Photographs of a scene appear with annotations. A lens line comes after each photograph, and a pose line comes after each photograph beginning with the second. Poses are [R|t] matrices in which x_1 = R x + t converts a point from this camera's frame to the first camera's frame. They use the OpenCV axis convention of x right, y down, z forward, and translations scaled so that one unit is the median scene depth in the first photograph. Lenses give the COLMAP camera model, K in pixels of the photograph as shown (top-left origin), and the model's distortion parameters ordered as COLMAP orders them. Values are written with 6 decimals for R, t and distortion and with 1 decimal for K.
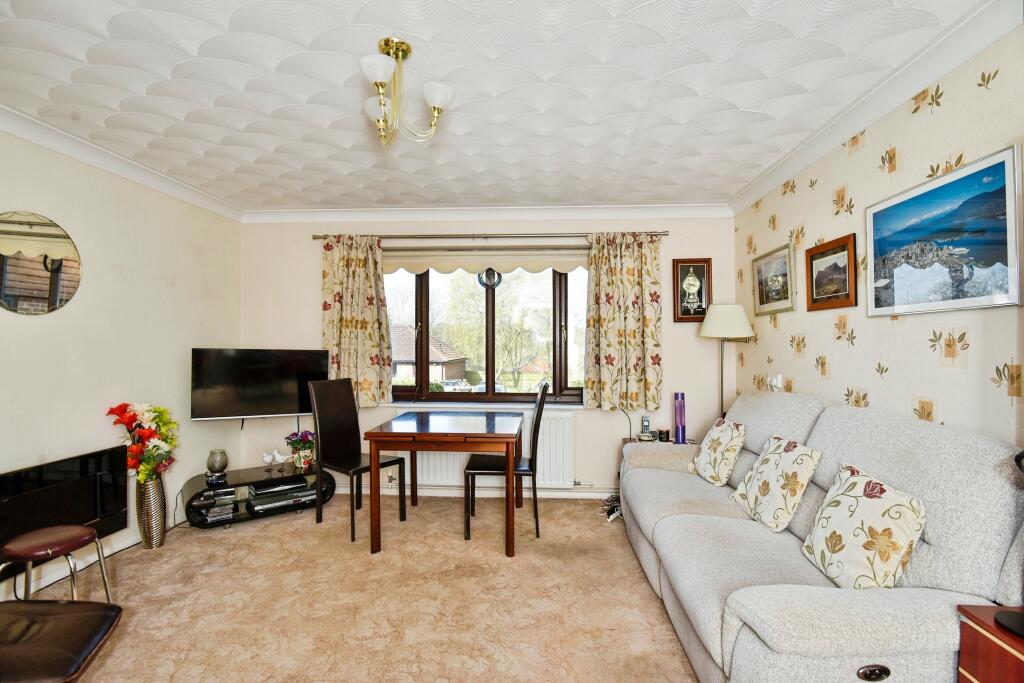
lens RADIAL K [[470.5, 0, 514.7], [0, 470.5, 346.1], [0, 0, 1]] dist [-0.000698, -0.000420]
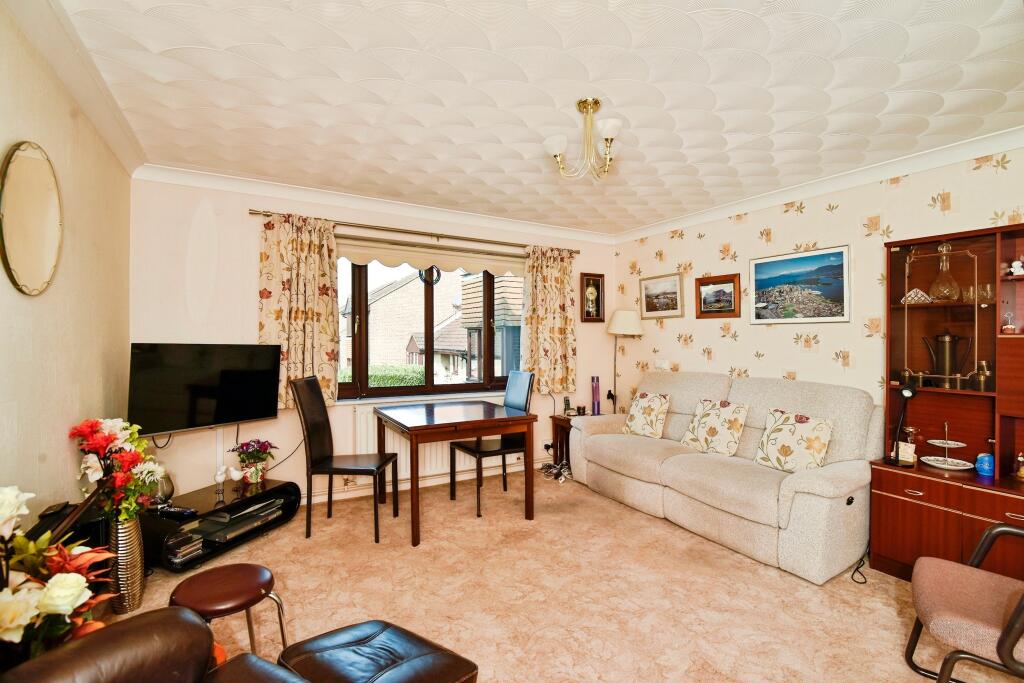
lens RADIAL K [[472.7, 0, 512.0], [0, 472.7, 341.5], [0, 0, 1]] dist [-0.003022, -0.000260]
pose [[0.833940, 0.000166, 0.551855, -0.567100], [-0.002536, 0.999991, 0.003532, -0.002068], [-0.551849, -0.004345, 0.833932, 0.034208]]
